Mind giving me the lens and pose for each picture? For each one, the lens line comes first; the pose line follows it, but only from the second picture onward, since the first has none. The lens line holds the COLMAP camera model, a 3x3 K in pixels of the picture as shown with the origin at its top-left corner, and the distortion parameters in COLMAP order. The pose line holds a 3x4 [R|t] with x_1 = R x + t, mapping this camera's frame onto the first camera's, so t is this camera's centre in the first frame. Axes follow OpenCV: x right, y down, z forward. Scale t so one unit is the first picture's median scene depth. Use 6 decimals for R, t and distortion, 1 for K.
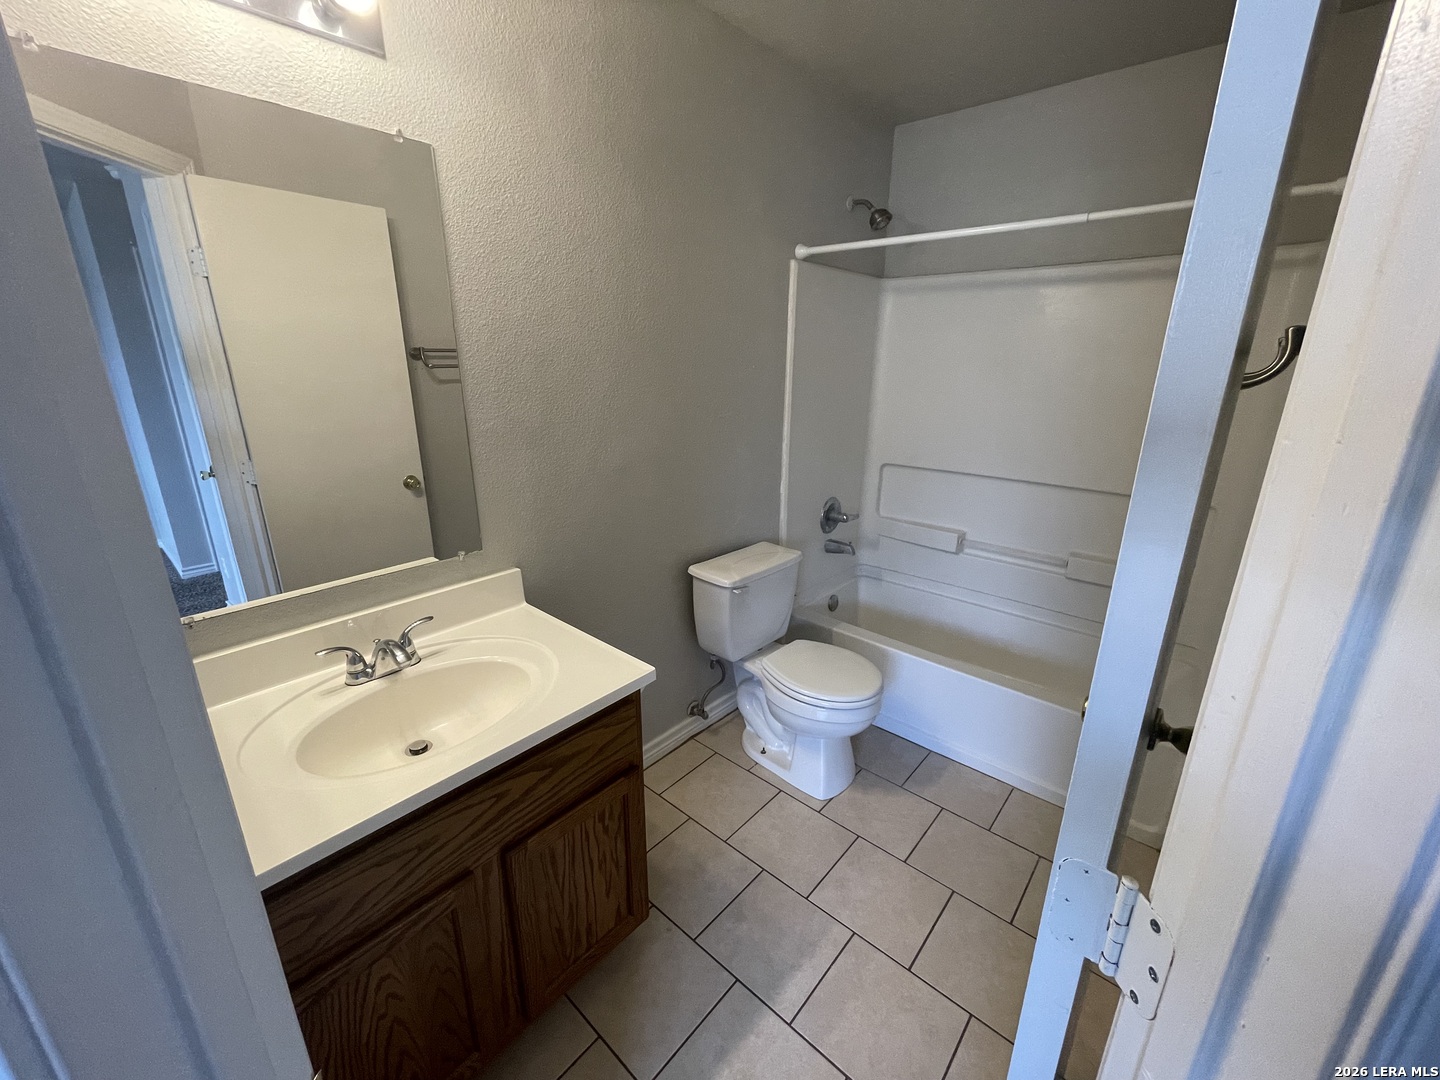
lens RADIAL K [[583.3, 0, 725.2], [0, 583.3, 537.3], [0, 0, 1]] dist [0.011822, -0.000889]
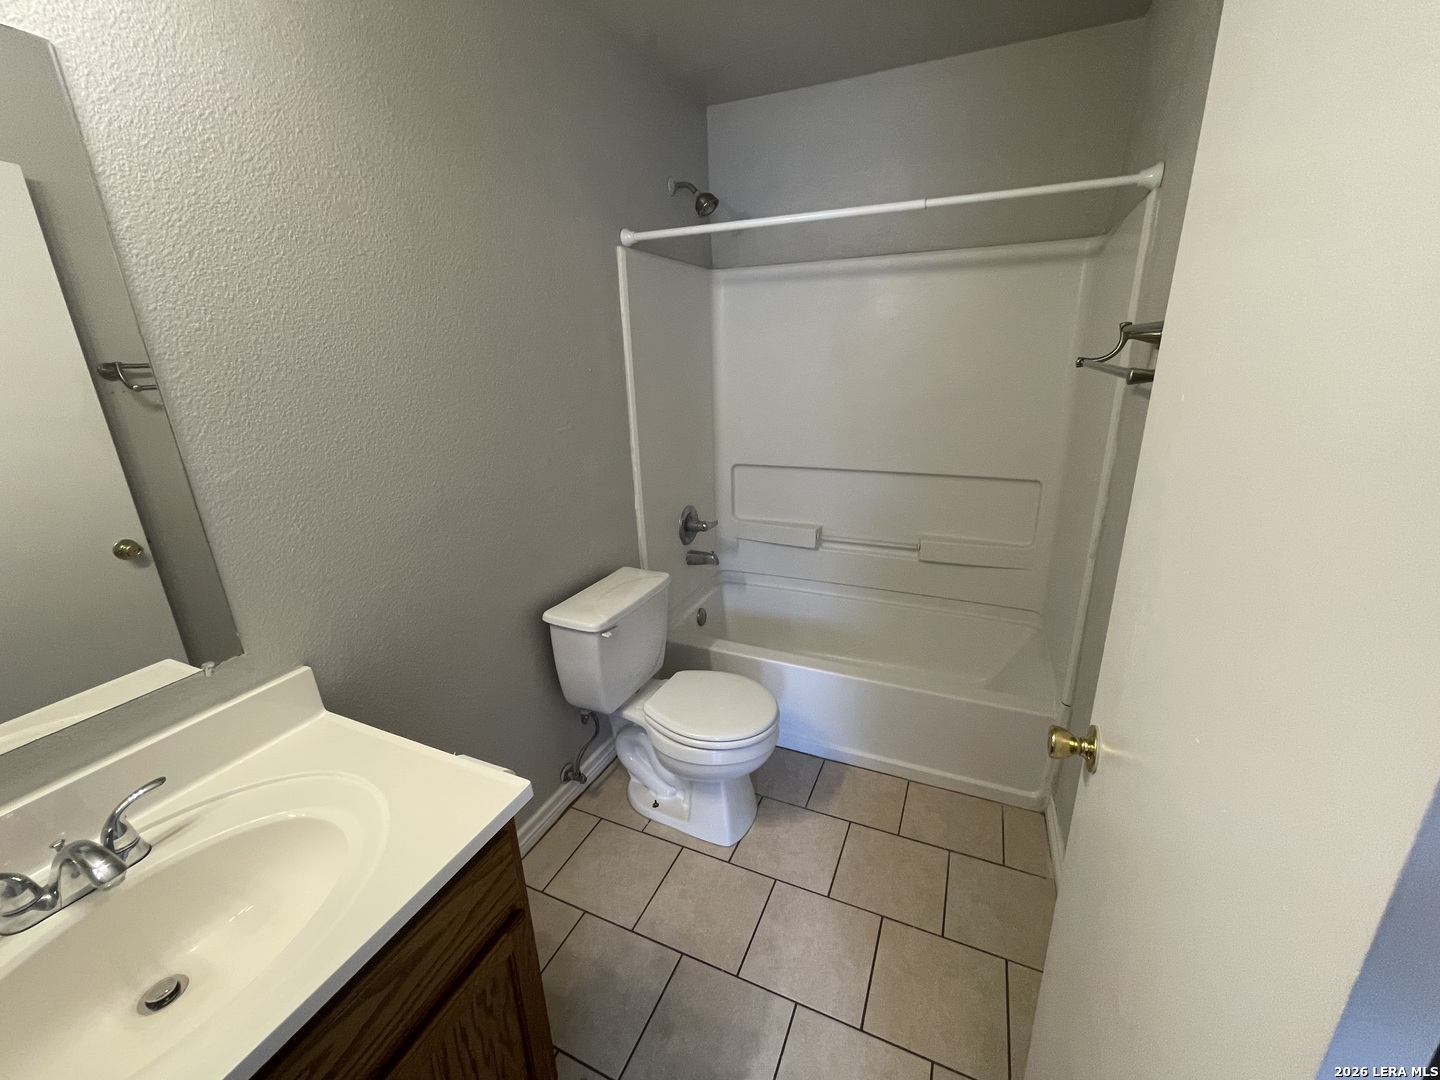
lens RADIAL K [[583.3, 0, 716.4], [0, 583.3, 540.6], [0, 0, 1]] dist [0.011822, -0.000889]
pose [[0.957456, -0.122598, 0.261243, -0.029357], [0.119942, 0.992436, 0.026148, -0.042069], [-0.262473, 0.006299, 0.964919, 0.118800]]
